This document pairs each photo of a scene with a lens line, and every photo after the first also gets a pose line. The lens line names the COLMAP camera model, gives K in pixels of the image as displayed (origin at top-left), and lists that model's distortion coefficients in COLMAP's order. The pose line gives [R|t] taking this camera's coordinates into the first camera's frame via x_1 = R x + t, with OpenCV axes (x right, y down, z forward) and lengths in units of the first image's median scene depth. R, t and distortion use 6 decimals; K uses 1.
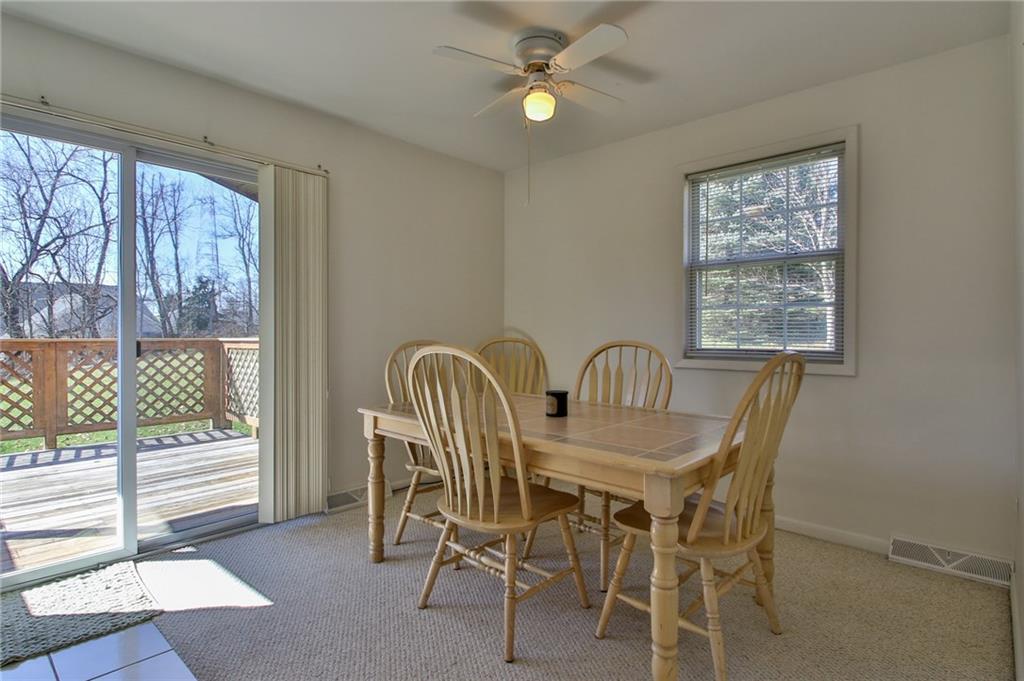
lens RADIAL K [[530.9, 0, 516.6], [0, 530.9, 340.2], [0, 0, 1]] dist [0.000421, -0.003215]
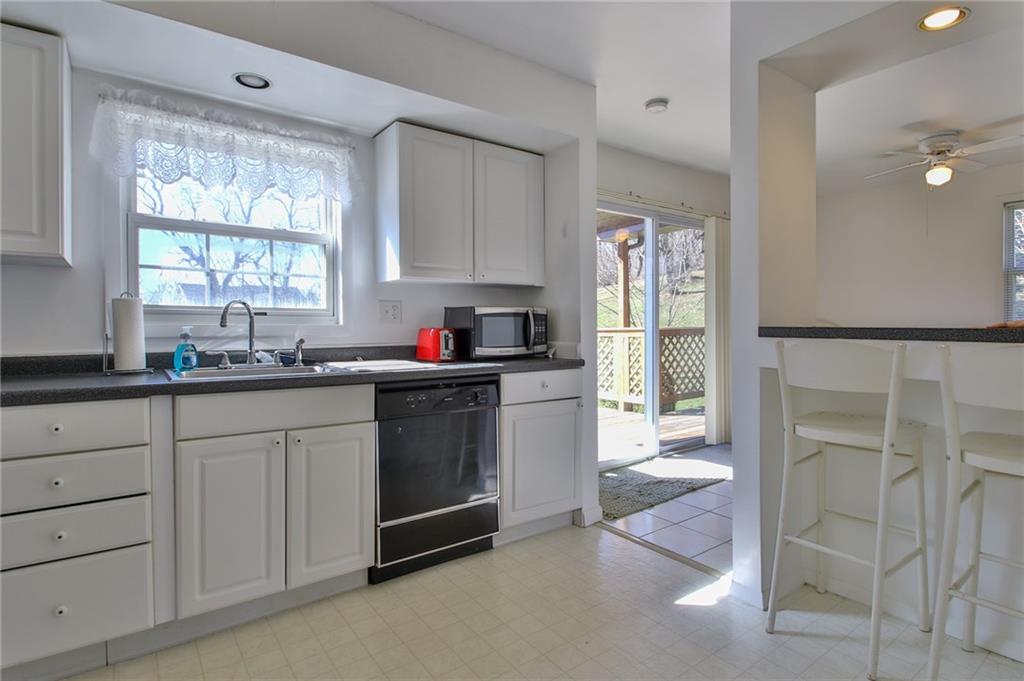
lens RADIAL K [[530.9, 0, 508.2], [0, 530.9, 338.1], [0, 0, 1]] dist [0.000421, -0.003215]
pose [[0.976160, -0.007583, -0.216922, -0.805629], [0.010185, 0.999889, 0.010882, 0.006064], [0.216815, -0.012832, 0.976128, -0.751093]]
